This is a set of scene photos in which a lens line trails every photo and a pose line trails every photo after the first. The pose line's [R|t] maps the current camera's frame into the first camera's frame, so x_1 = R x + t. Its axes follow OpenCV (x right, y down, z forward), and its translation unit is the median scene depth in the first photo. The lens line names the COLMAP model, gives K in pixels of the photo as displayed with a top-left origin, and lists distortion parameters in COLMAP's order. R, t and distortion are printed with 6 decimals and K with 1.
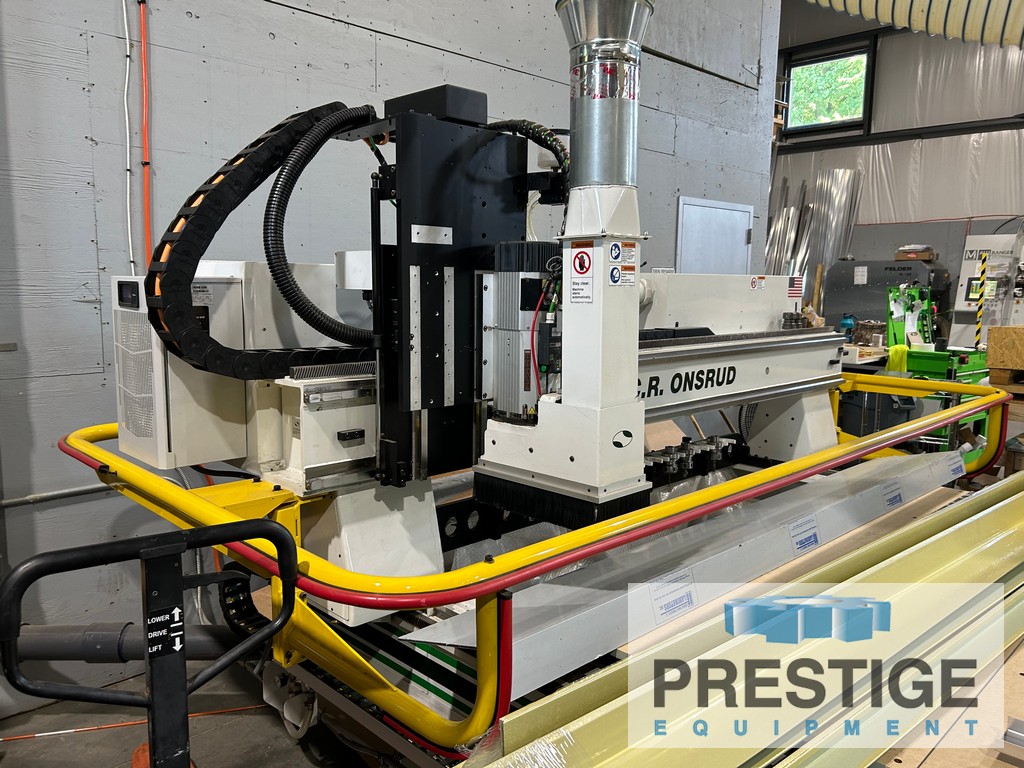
lens RADIAL K [[770.6, 0, 512.0], [0, 770.6, 384.0], [0, 0, 1]] dist [0.010649, -0.004661]
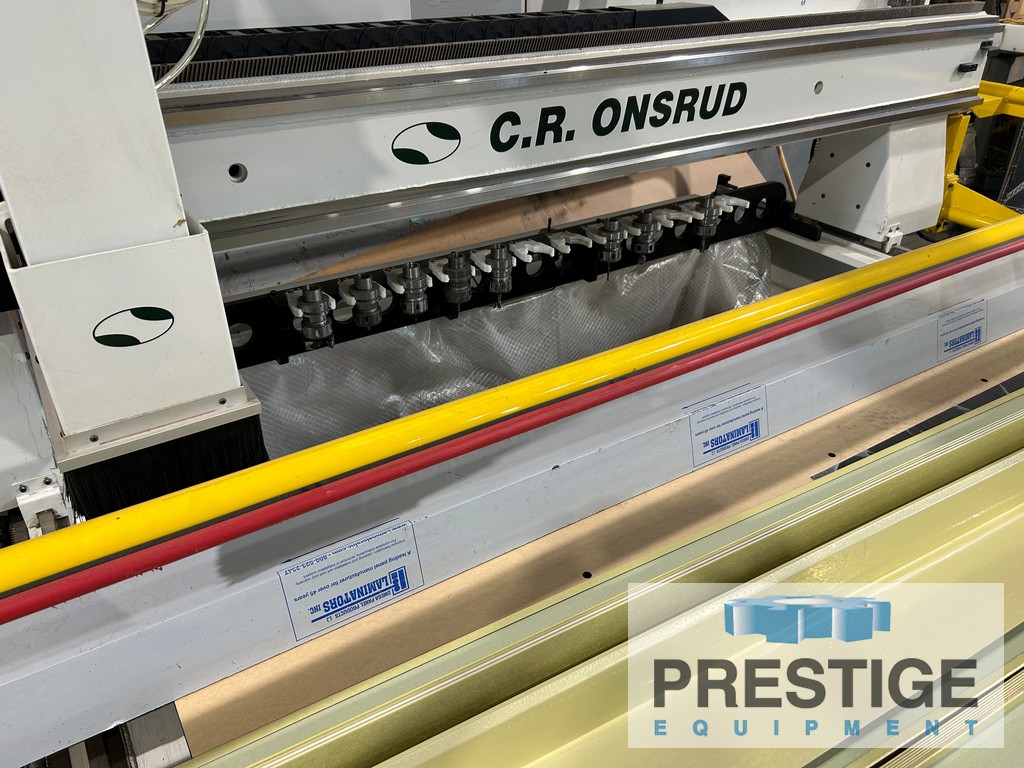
lens RADIAL K [[770.6, 0, 512.0], [0, 770.6, 384.0], [0, 0, 1]] dist [0.010649, -0.004661]
pose [[0.979863, 0.098229, -0.173839, 0.394003], [-0.020981, 0.916455, 0.399586, -0.070649], [0.198566, -0.387893, 0.900062, 0.582705]]
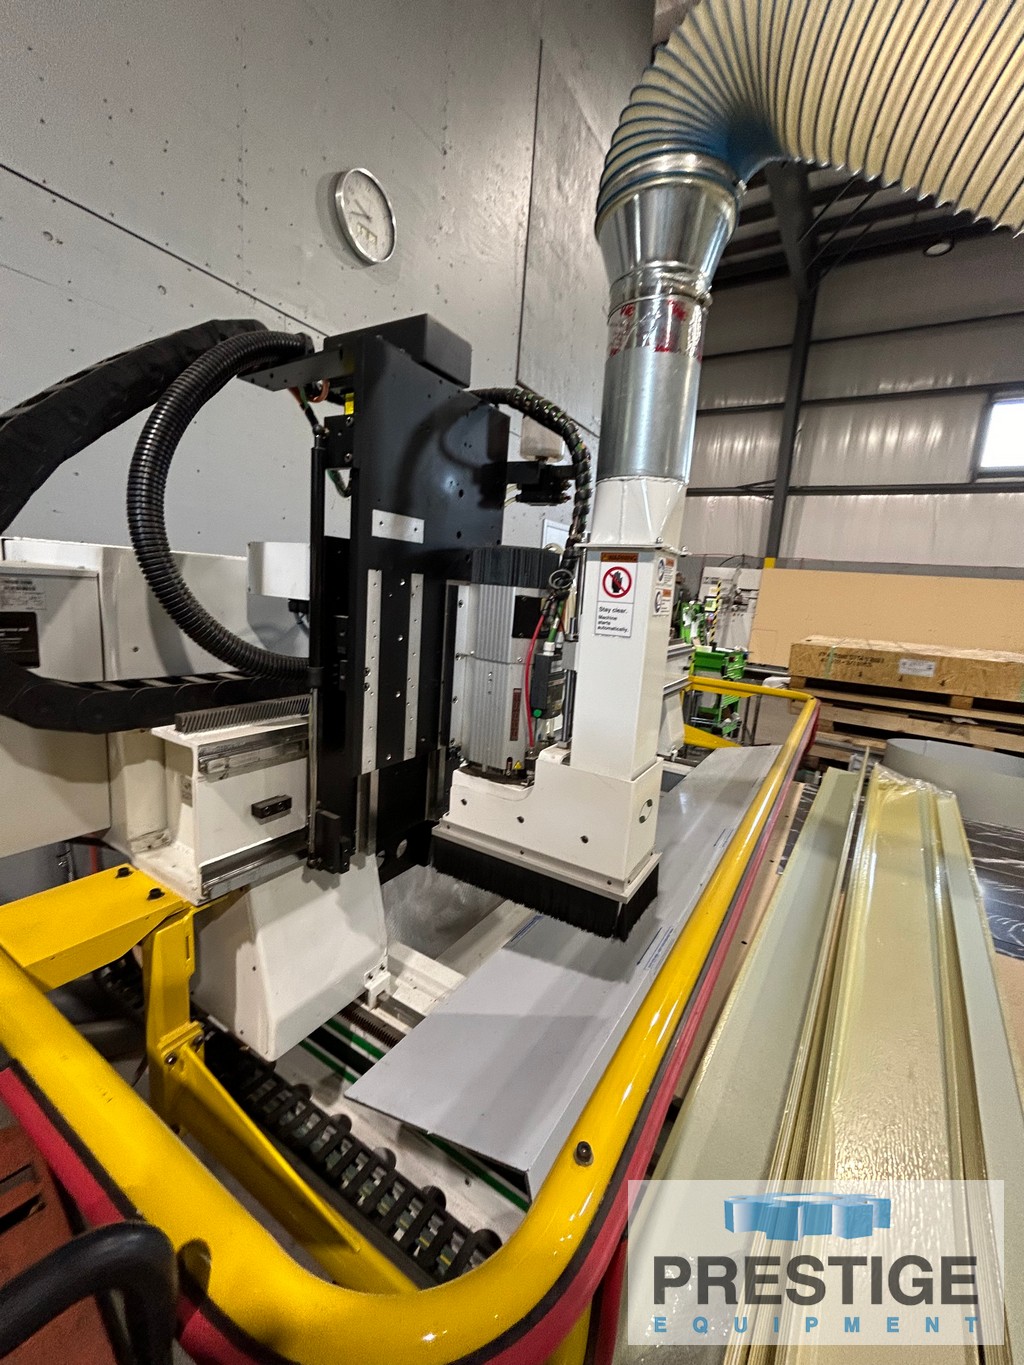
lens RADIAL K [[556.2, 0, 508.1], [0, 556.2, 684.4], [0, 0, 1]] dist [-0.023467, 0.010494]
pose [[0.969737, 0.016812, 0.243572, -0.121168], [-0.029647, 0.998353, 0.049121, -0.073719], [-0.242345, -0.054856, 0.968638, 0.451123]]
